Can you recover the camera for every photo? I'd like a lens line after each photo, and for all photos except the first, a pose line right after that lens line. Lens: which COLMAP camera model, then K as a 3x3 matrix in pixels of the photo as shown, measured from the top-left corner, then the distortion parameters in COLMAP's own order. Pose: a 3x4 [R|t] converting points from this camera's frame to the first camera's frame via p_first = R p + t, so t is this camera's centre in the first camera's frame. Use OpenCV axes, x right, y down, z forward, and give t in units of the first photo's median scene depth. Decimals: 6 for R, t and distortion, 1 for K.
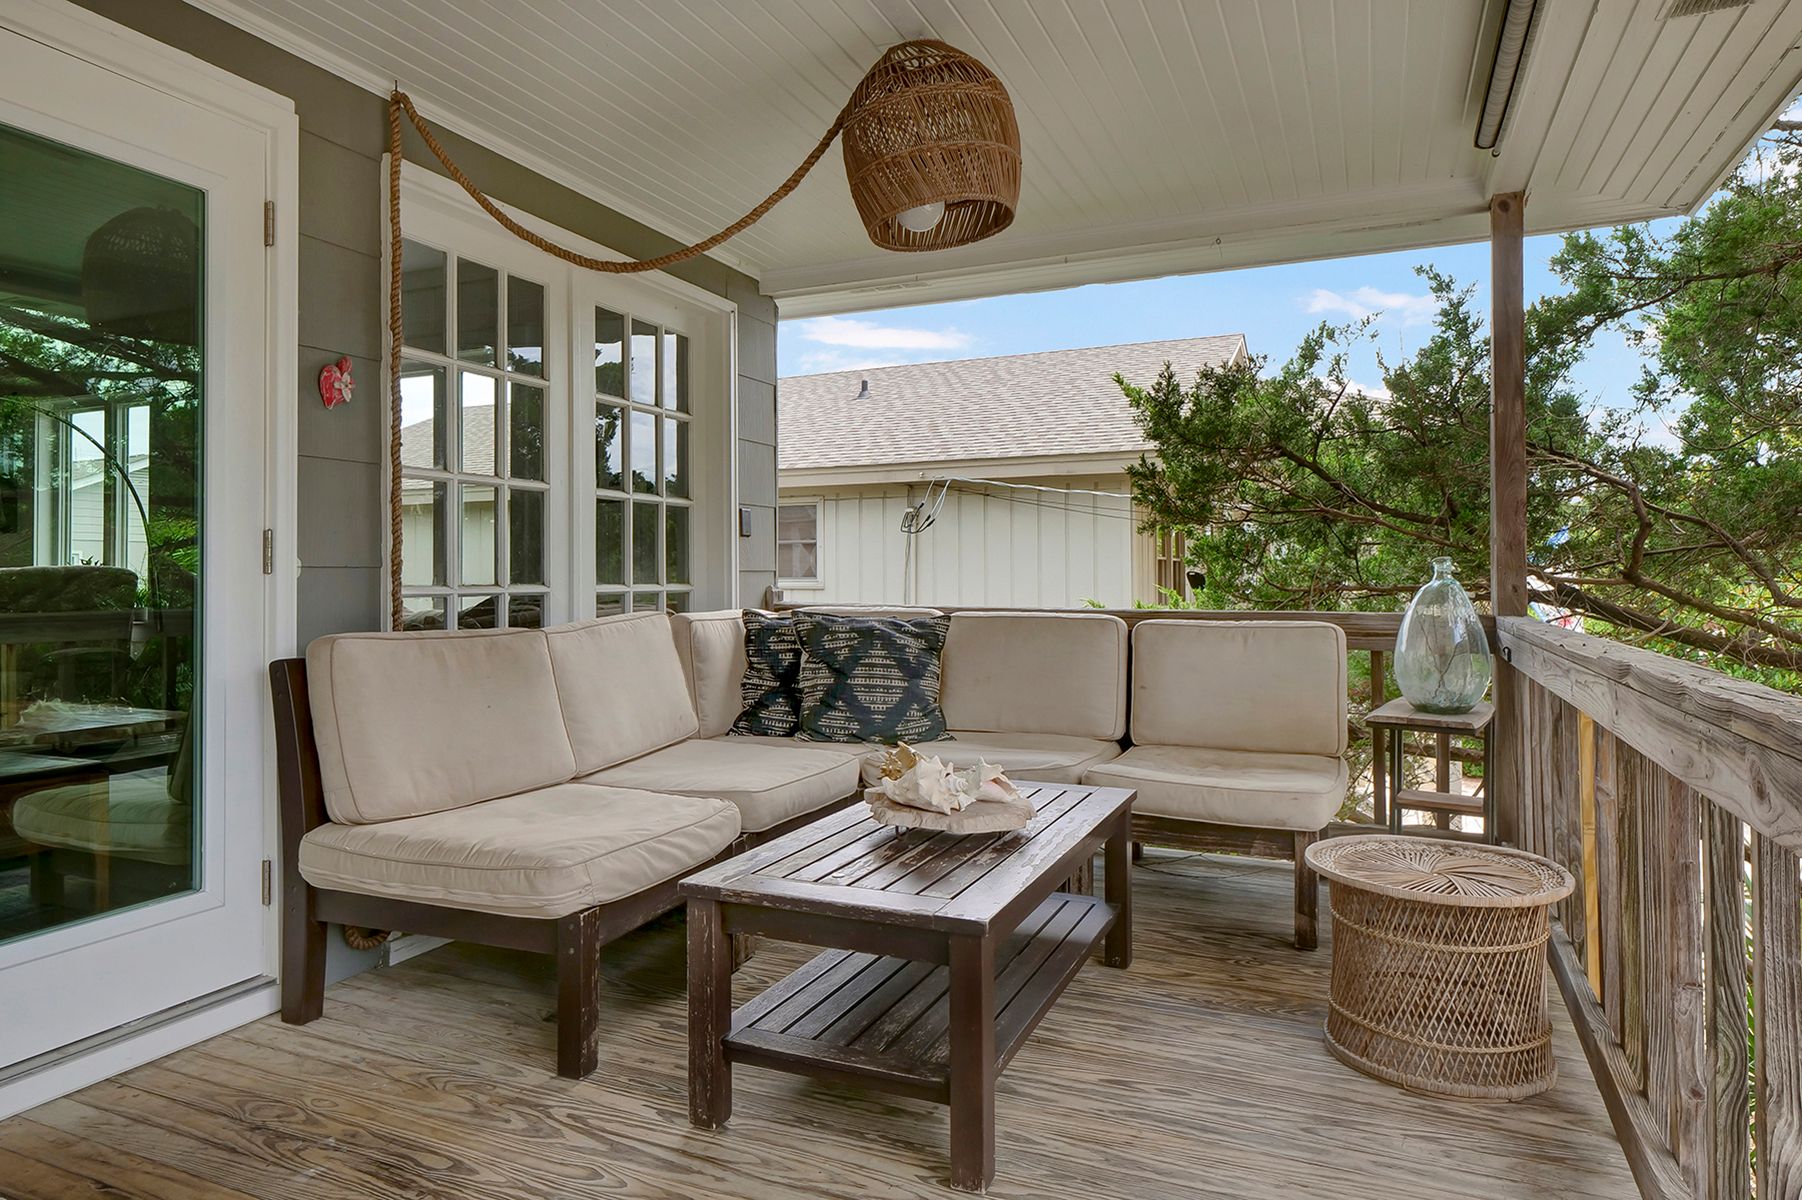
lens RADIAL K [[1088.7, 0, 900.6], [0, 1088.7, 589.4], [0, 0, 1]] dist [0.000811, 0.000065]
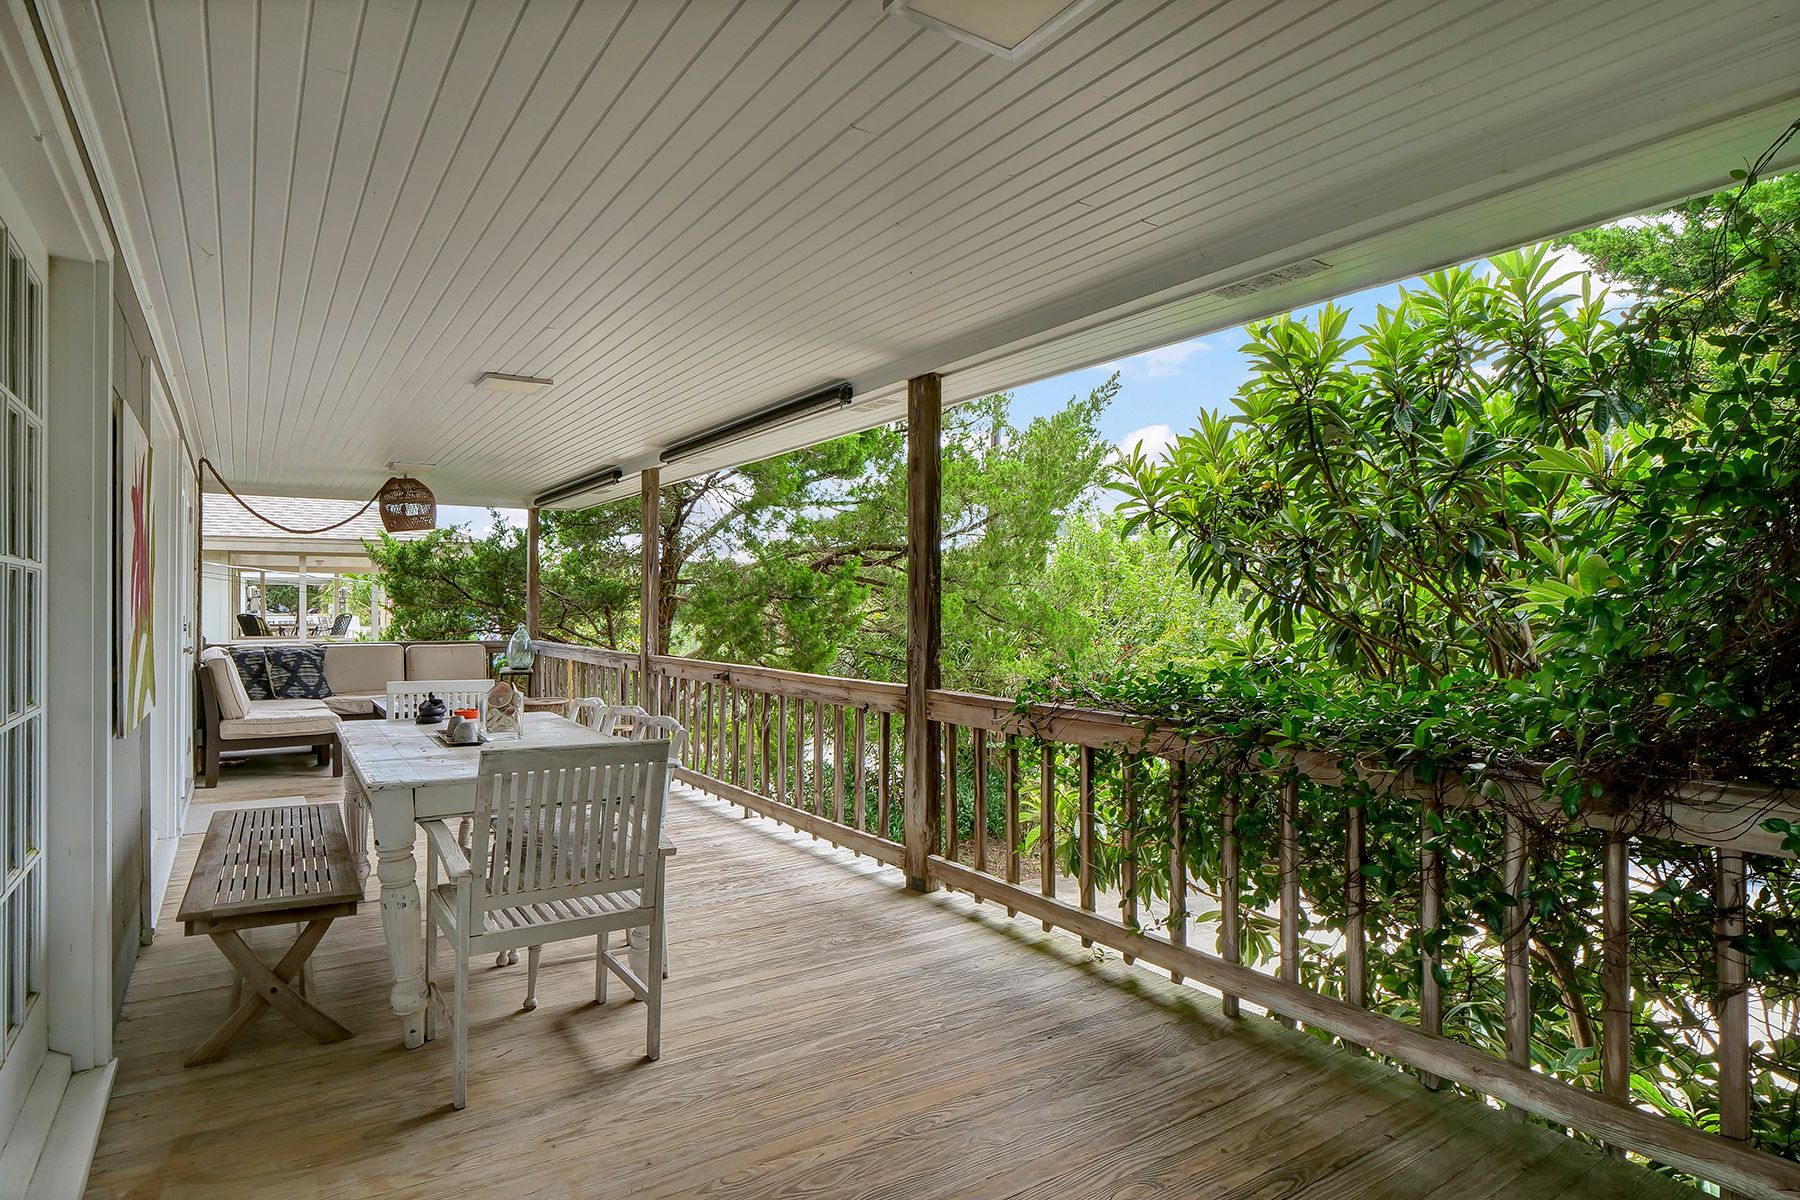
lens RADIAL K [[969.3, 0, 897.2], [0, 969.3, 598.2], [0, 0, 1]] dist [0.001043, 0.000078]
pose [[0.526312, 0.005619, 0.850273, -1.184392], [-0.000487, 0.999980, -0.006307, -0.073075], [-0.850291, 0.002905, 0.526304, -1.286028]]
